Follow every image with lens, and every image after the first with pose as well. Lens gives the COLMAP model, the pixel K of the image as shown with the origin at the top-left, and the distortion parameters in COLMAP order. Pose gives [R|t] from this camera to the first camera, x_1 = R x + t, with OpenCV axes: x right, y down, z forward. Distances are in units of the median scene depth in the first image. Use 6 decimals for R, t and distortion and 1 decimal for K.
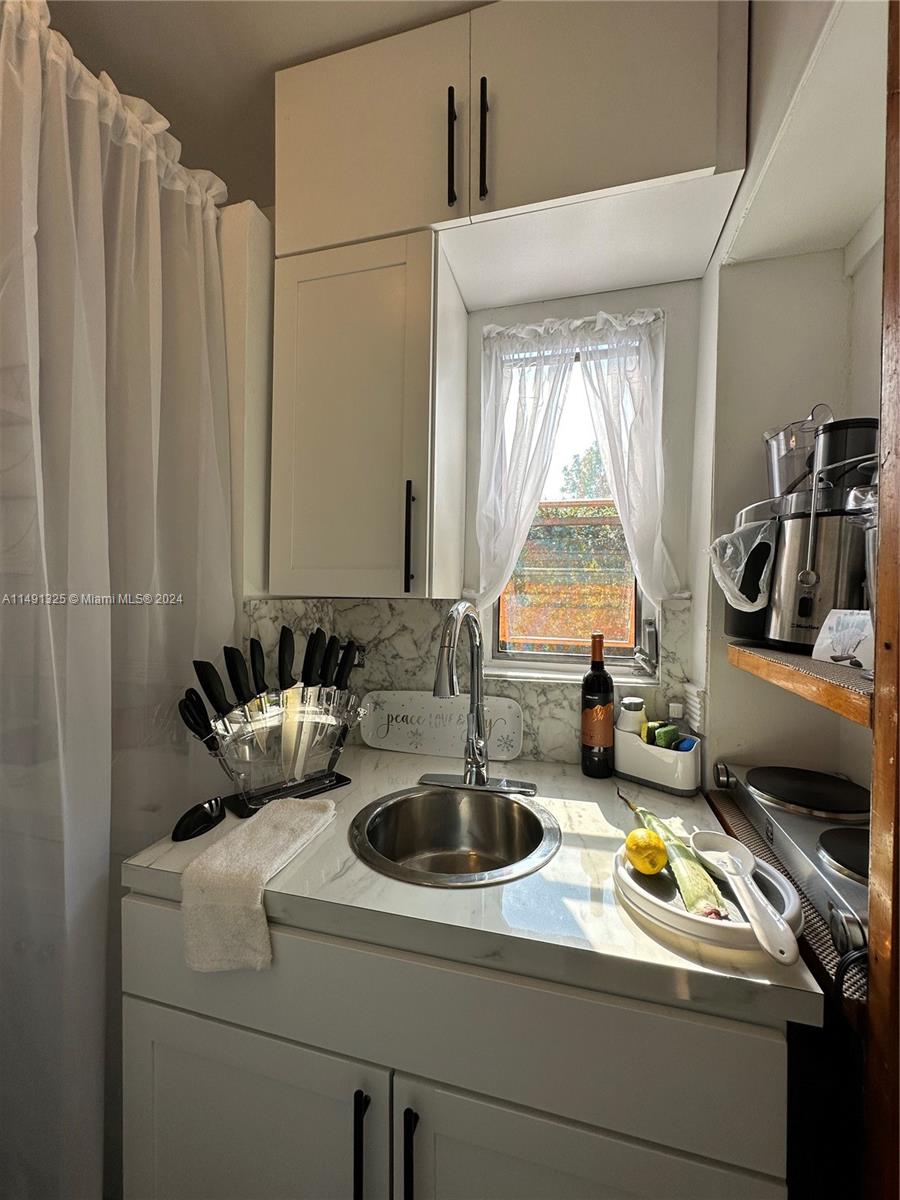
lens RADIAL K [[480.6, 0, 450.0], [0, 480.6, 600.0], [0, 0, 1]] dist [-0.000884, 0.000131]
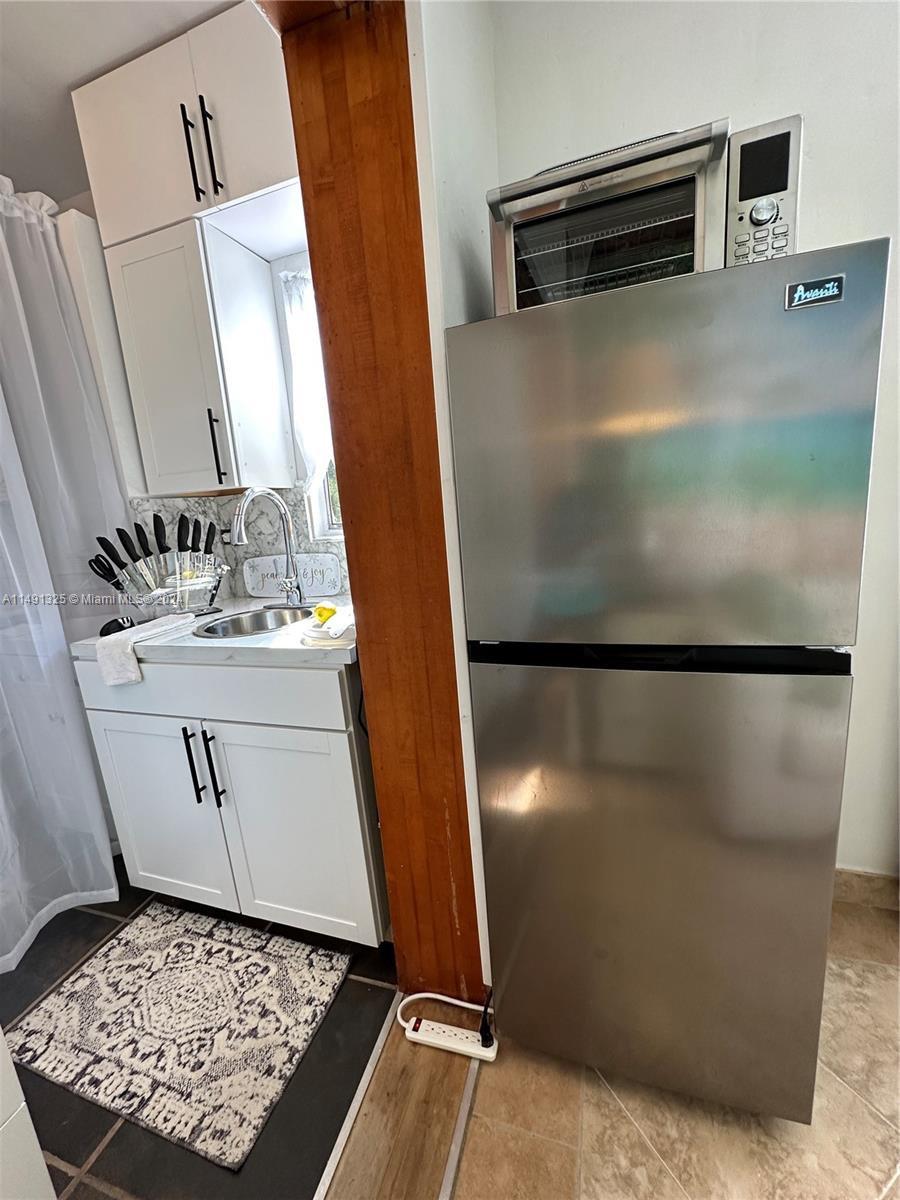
lens RADIAL K [[477.1, 0, 445.9], [0, 477.1, 597.3], [0, 0, 1]] dist [0.000303, 0.000485]
pose [[0.993862, -0.075983, -0.080401, 0.671017], [0.089891, 0.978313, 0.186609, 0.109583], [0.064478, -0.192691, 0.979139, -0.495615]]
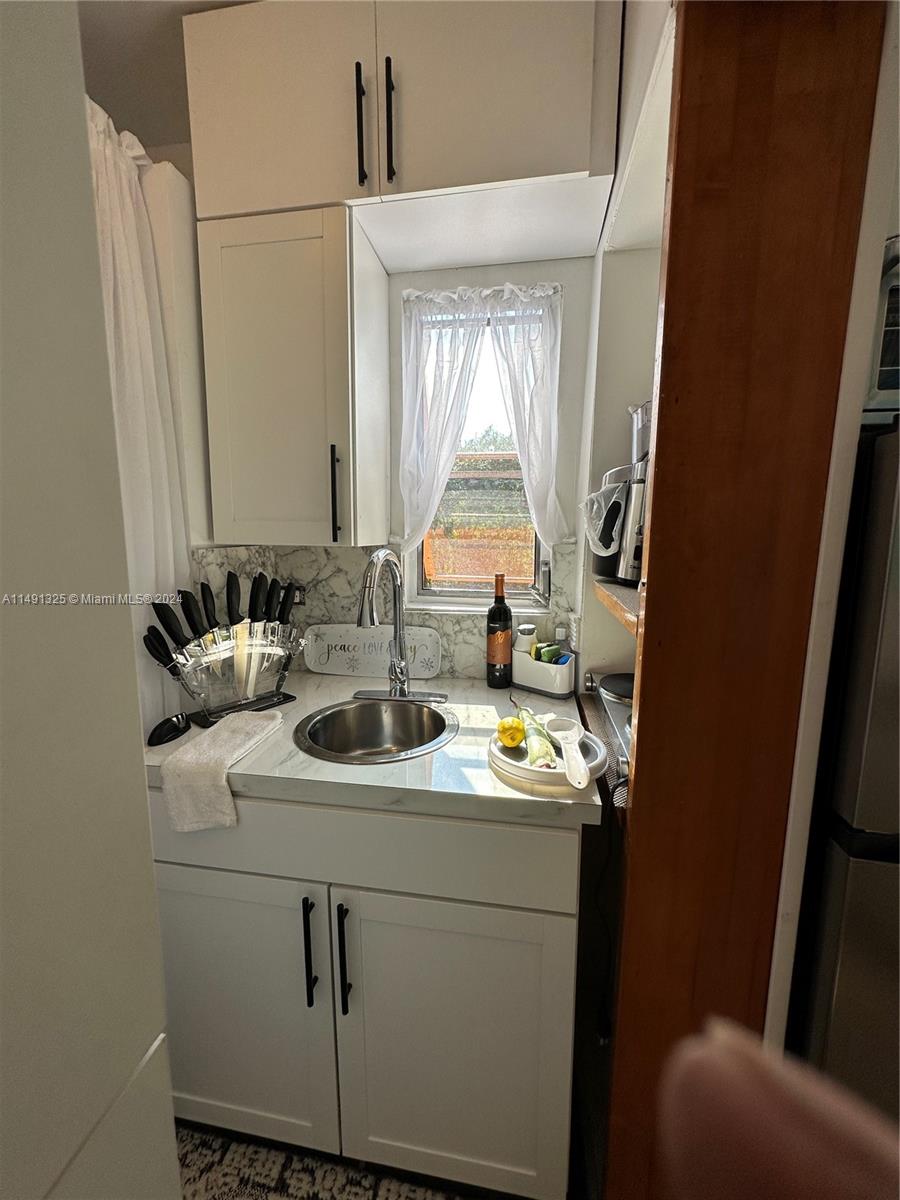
lens RADIAL K [[478.8, 0, 448.6], [0, 478.8, 599.2], [0, 0, 1]] dist [-0.000424, 0.000322]
pose [[0.995521, -0.019991, 0.092401, 0.071114], [0.007548, 0.991074, 0.133097, -0.028280], [-0.094237, -0.131804, 0.986786, -0.195667]]
